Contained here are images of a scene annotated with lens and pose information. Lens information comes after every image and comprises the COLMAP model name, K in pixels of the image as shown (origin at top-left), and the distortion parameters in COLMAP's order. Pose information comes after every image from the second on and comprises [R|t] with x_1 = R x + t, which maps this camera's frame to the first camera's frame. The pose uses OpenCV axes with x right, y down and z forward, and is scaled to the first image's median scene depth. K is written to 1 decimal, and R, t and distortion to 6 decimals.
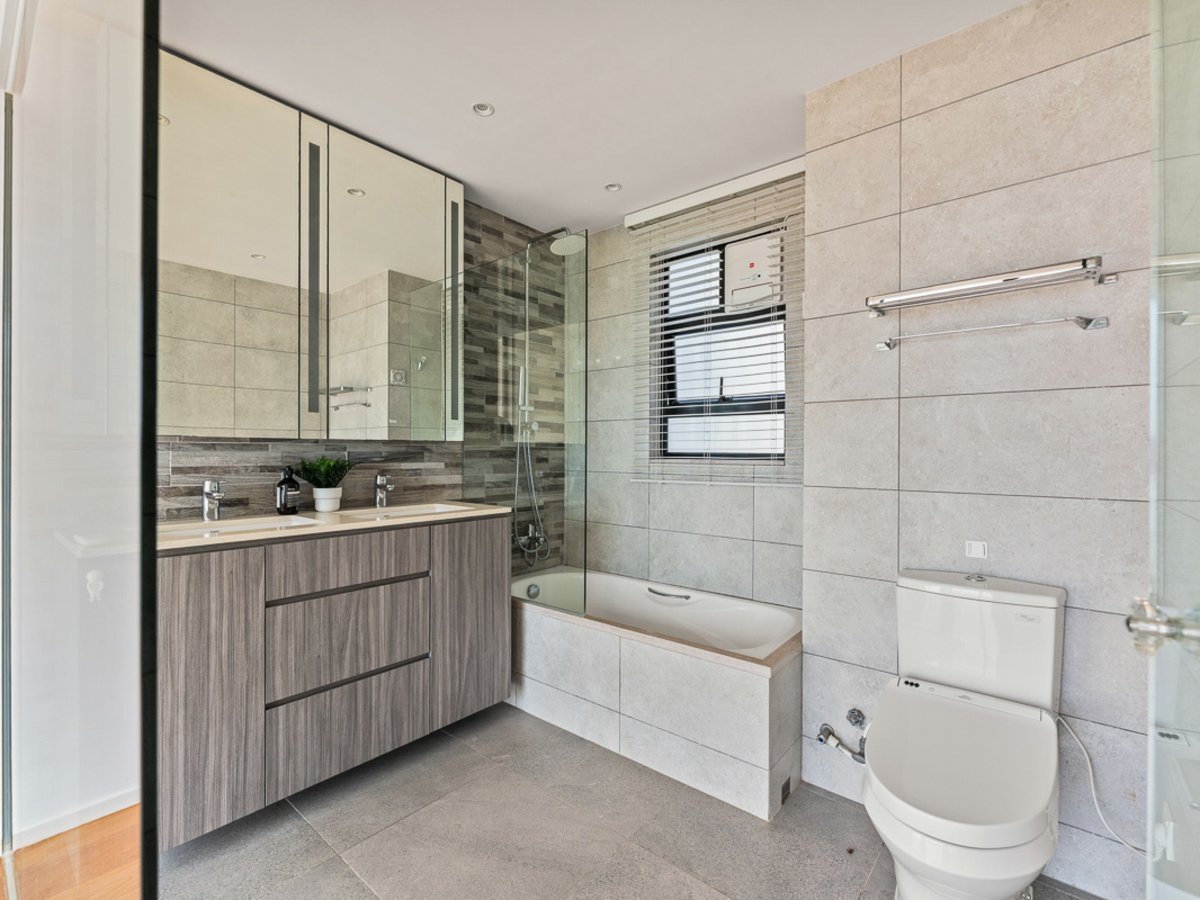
lens RADIAL K [[542.7, 0, 600.4], [0, 542.7, 455.6], [0, 0, 1]] dist [-0.002621, -0.000194]
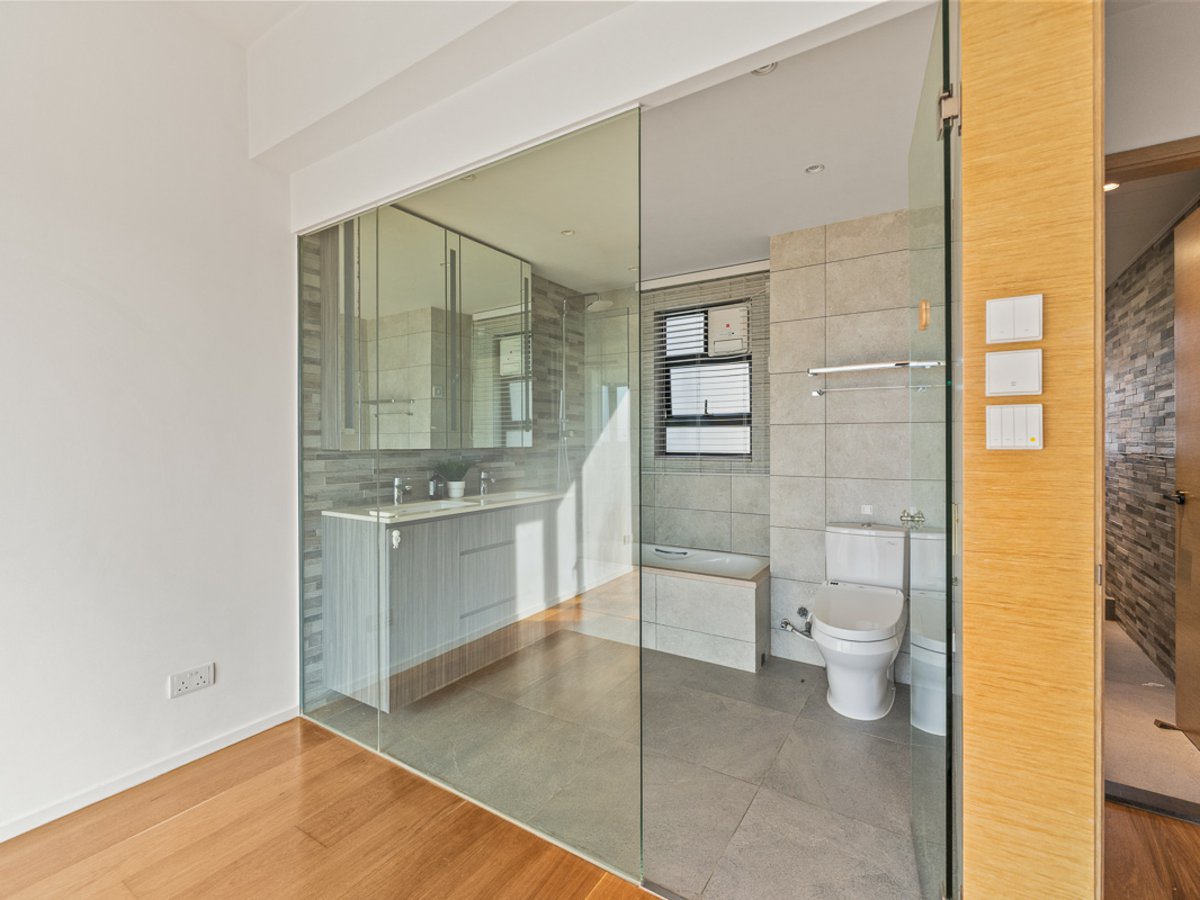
lens RADIAL K [[540.9, 0, 600.0], [0, 540.9, 444.9], [0, 0, 1]] dist [-0.000388, -0.000124]
pose [[0.991713, -0.007257, 0.128270, -0.307201], [0.007288, 0.999973, 0.000234, -0.036388], [-0.128269, 0.000702, 0.991739, -0.494692]]
